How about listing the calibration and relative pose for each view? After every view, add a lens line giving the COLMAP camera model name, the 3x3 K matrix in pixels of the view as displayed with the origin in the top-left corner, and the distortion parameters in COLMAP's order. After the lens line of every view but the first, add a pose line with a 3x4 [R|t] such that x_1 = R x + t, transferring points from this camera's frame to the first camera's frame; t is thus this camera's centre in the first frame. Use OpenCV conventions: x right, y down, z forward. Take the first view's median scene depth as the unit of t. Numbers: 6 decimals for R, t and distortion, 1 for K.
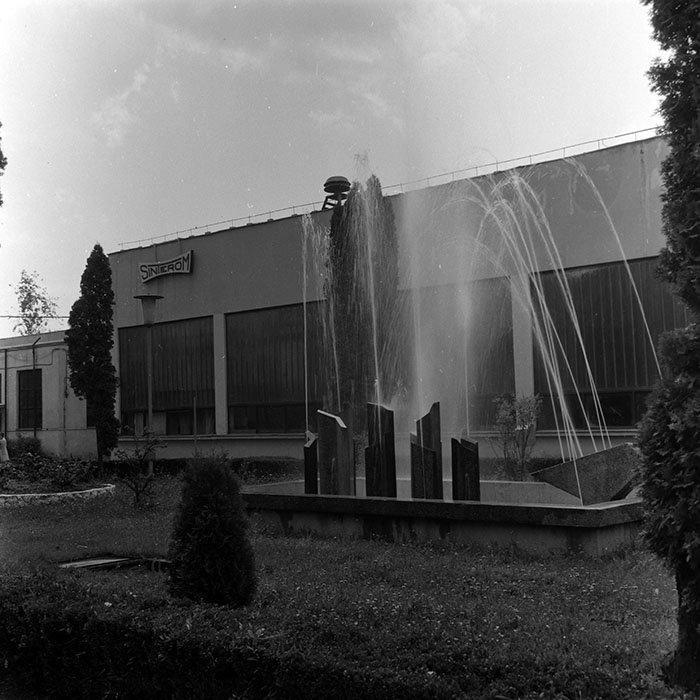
lens RADIAL K [[1109.8, 0, 349.8], [0, 1109.8, 334.7], [0, 0, 1]] dist [0.050564, -0.088596]
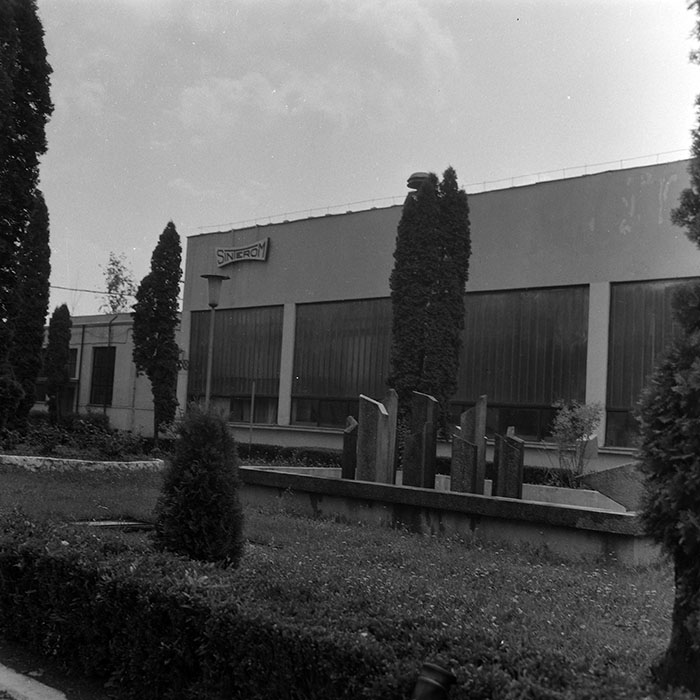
lens RADIAL K [[1108.9, 0, 331.5], [0, 1108.9, 348.6], [0, 0, 1]] dist [0.037465, 0.014223]
pose [[0.991930, 0.078901, -0.099244, 0.040556], [-0.078686, 0.996881, 0.006083, 0.025571], [0.099414, 0.001776, 0.995045, 0.040662]]
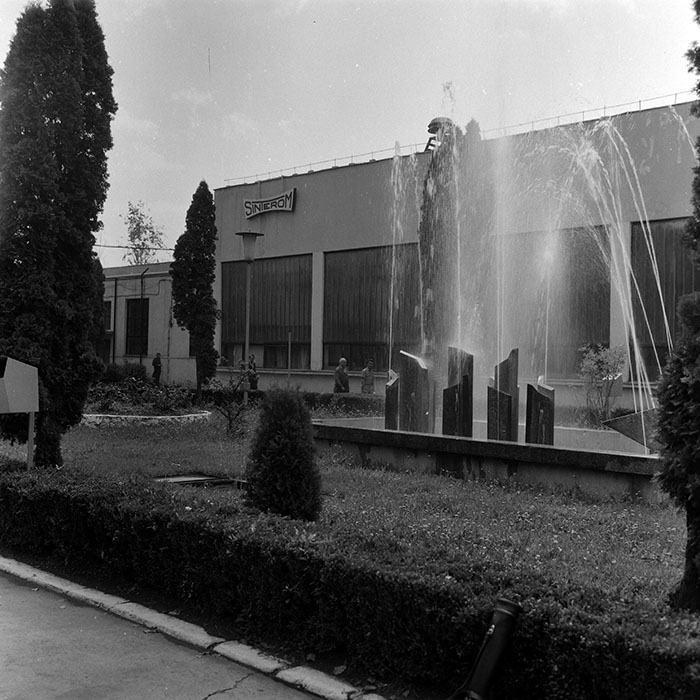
lens RADIAL K [[1128.1, 0, 314.4], [0, 1128.1, 349.9], [0, 0, 1]] dist [0.050724, -0.055739]
pose [[0.991058, 0.047760, -0.124592, 0.024236], [-0.039125, 0.996719, 0.070853, -0.005073], [0.127568, -0.065344, 0.989675, -0.063394]]
